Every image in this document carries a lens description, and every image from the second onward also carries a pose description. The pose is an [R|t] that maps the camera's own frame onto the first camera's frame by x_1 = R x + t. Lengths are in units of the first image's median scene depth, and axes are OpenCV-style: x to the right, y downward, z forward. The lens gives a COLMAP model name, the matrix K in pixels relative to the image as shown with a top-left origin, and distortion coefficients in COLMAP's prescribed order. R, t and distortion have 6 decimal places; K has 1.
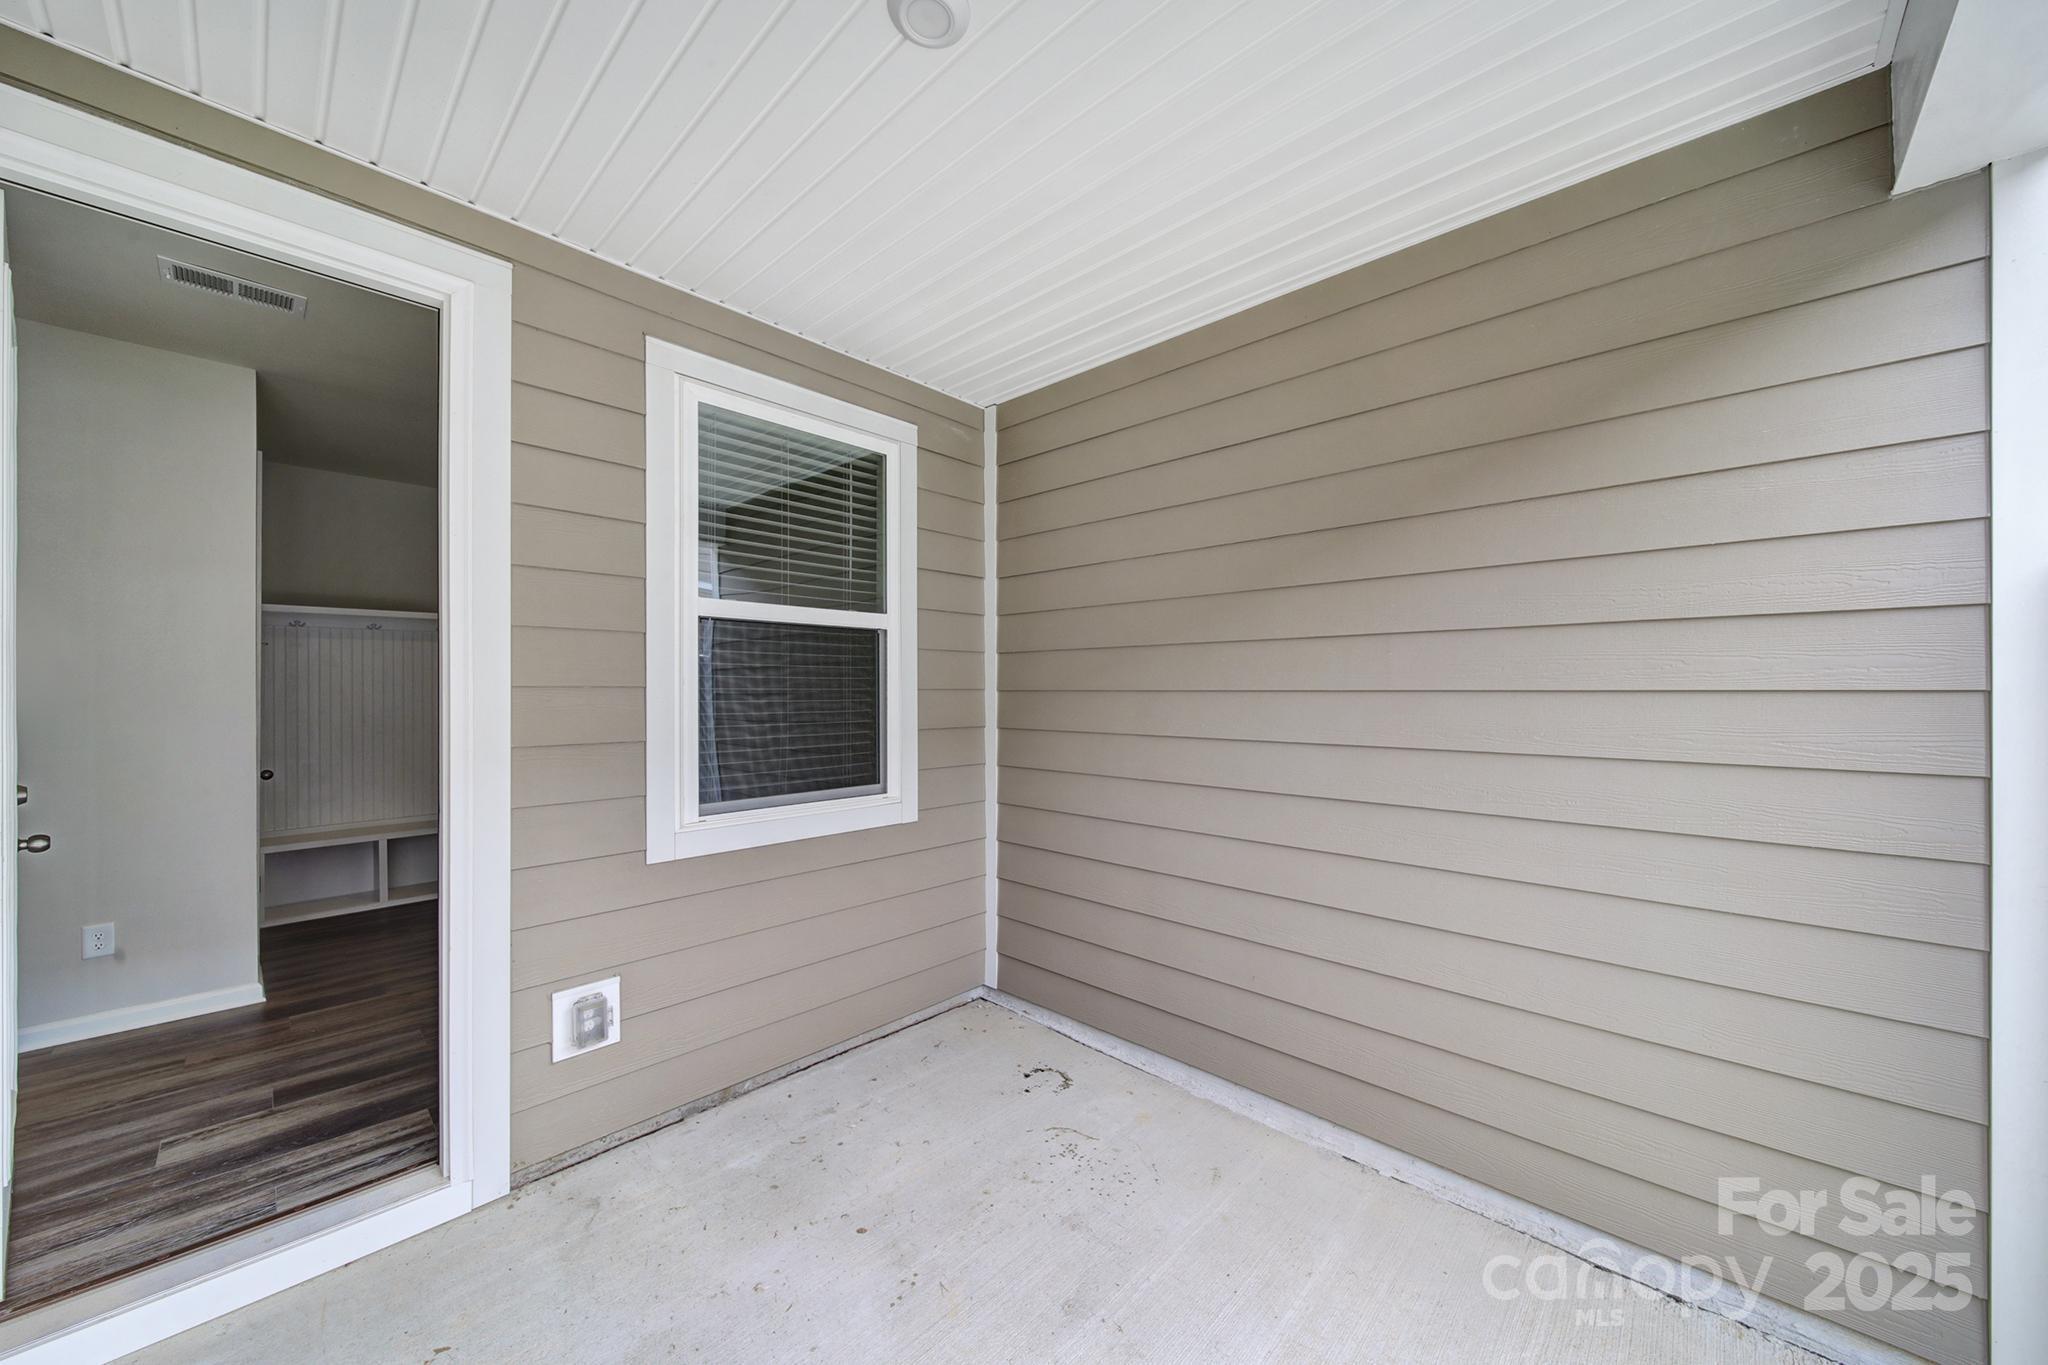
lens RADIAL K [[728.4, 0, 1023.4], [0, 728.4, 688.4], [0, 0, 1]] dist [0.000887, -0.000035]
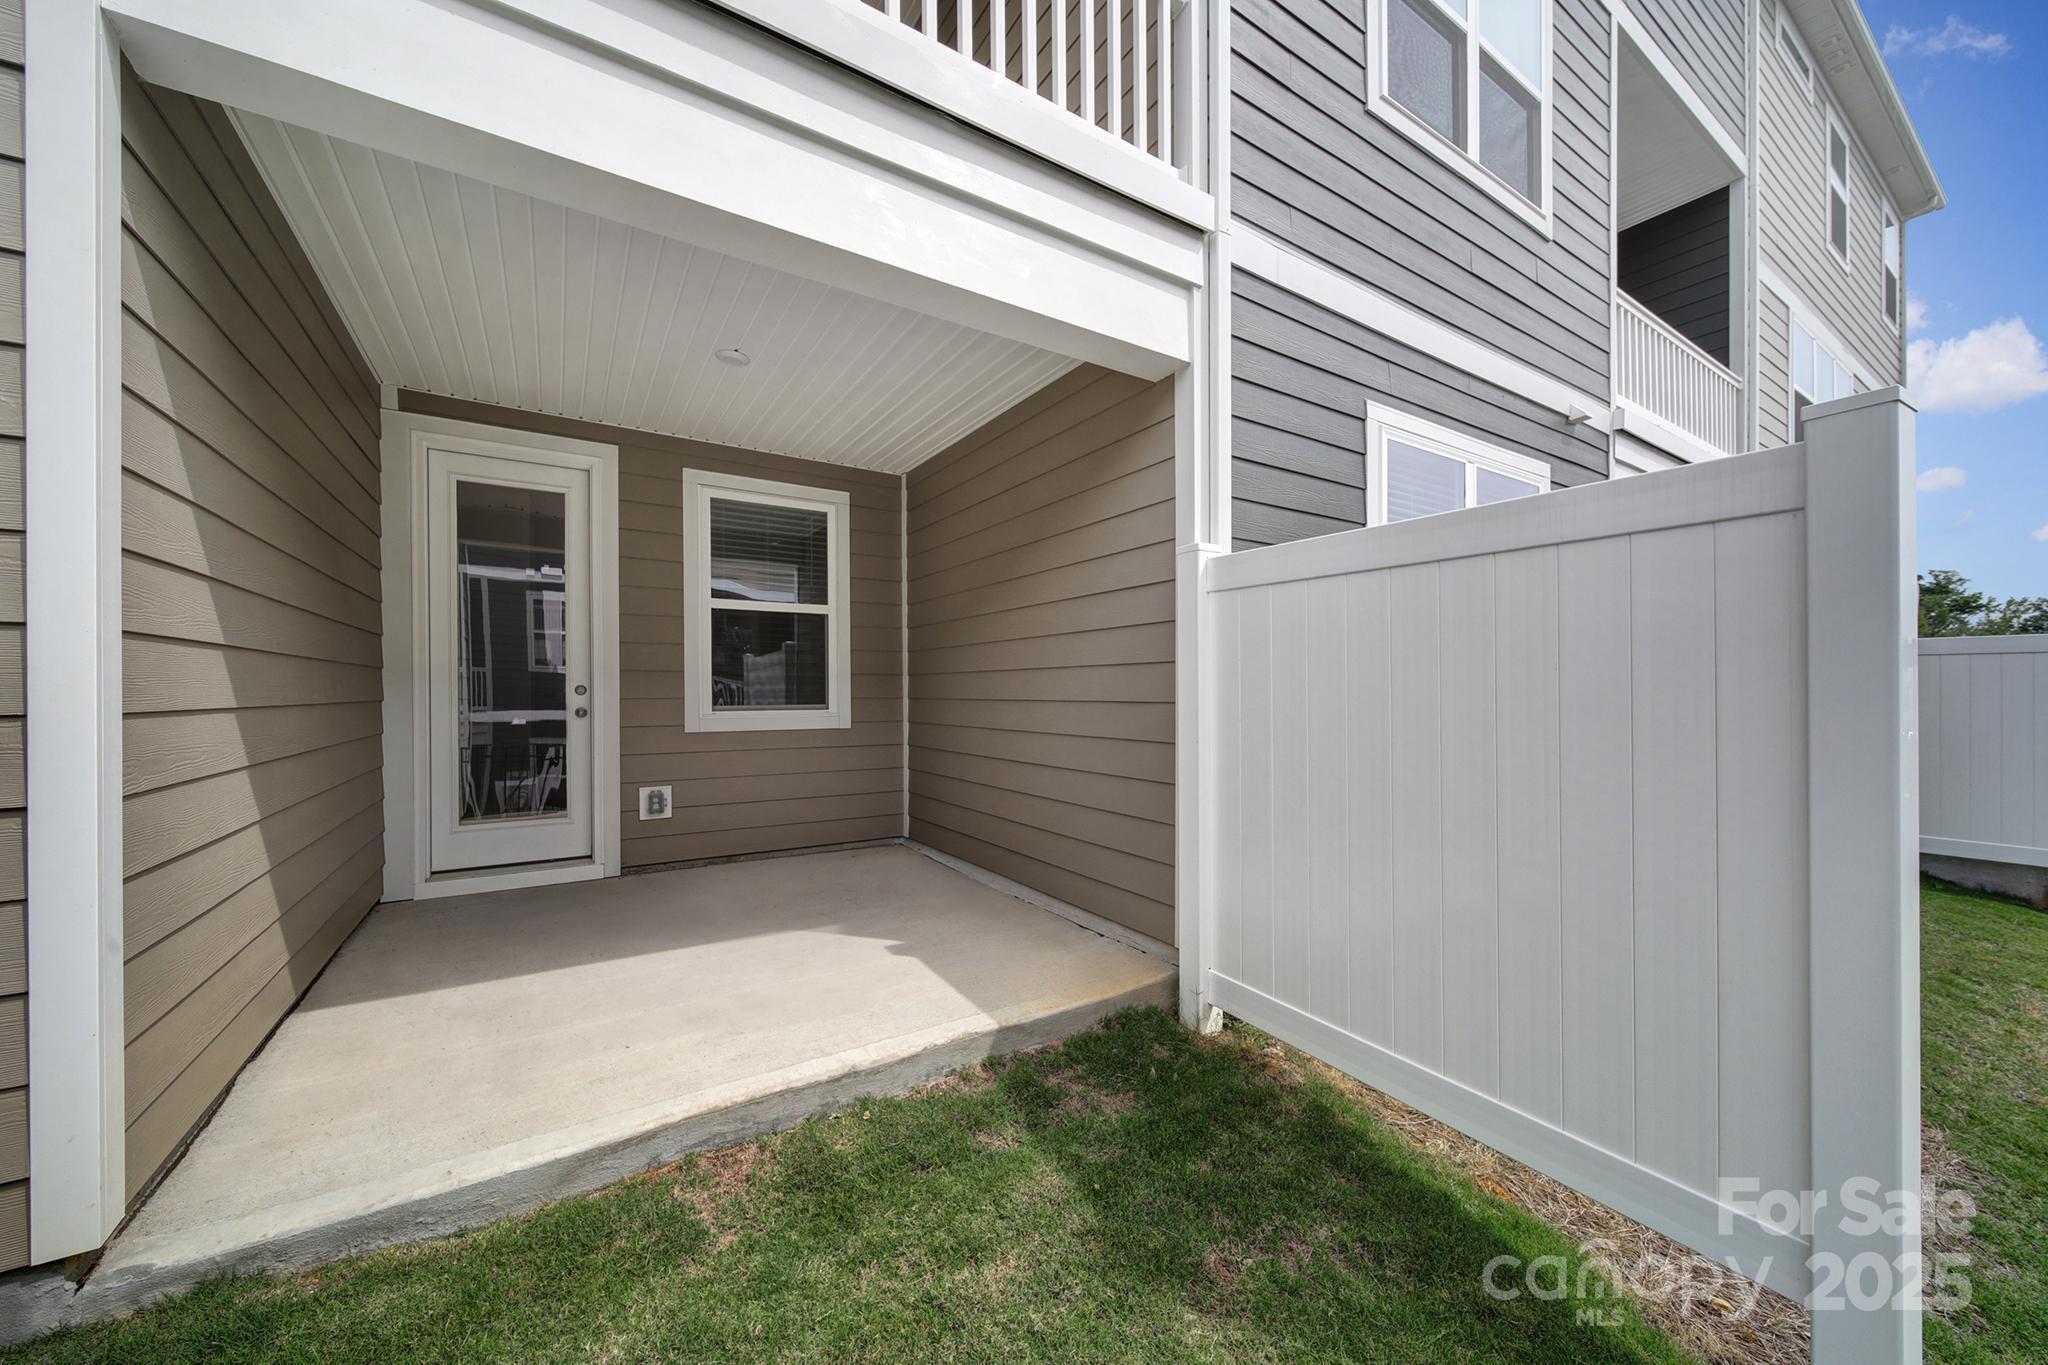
lens RADIAL K [[728.4, 0, 1024.9], [0, 728.4, 690.9], [0, 0, 1]] dist [0.000887, -0.000035]
pose [[0.971756, -0.003498, -0.235961, 0.669285], [0.005302, 0.999961, 0.007012, 0.090253], [0.235927, -0.008065, 0.971737, -0.560725]]
